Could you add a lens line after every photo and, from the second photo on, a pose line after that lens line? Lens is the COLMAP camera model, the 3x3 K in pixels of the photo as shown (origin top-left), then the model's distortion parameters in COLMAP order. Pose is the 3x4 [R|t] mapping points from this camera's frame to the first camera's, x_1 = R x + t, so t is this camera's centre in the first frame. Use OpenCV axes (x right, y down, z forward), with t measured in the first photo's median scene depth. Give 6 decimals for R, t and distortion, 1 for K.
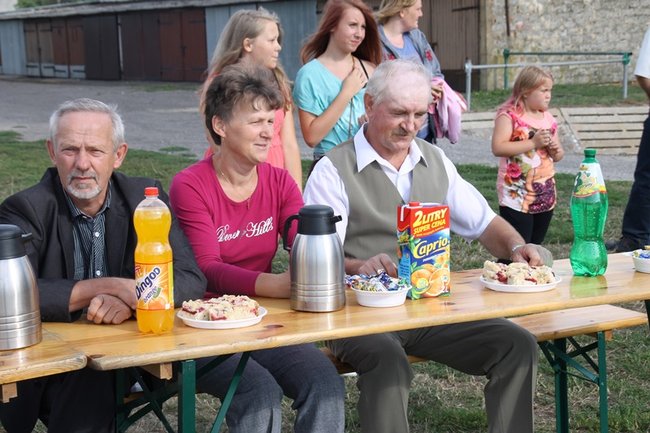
lens RADIAL K [[880.4, 0, 325.9], [0, 880.4, 218.7], [0, 0, 1]] dist [0.268767, 0.000000]
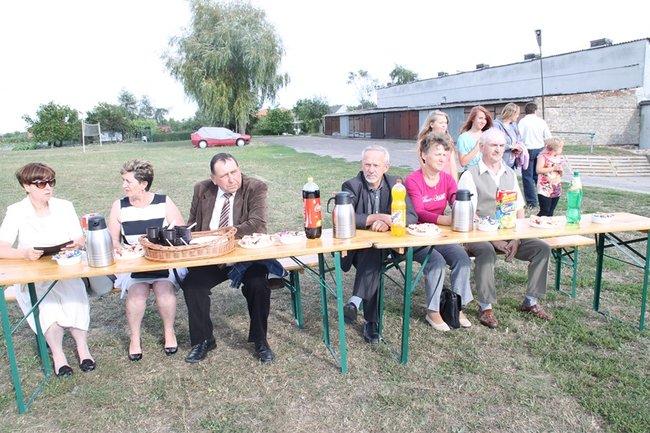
lens RADIAL K [[540.0, 0, 329.3], [0, 540.0, 236.4], [0, 0, 1]] dist [-0.004476, 0.007965]
pose [[0.990722, 0.050352, -0.126235, -0.186325], [-0.048523, 0.998668, 0.017524, 0.108956], [0.126949, -0.011236, 0.991846, -0.566802]]
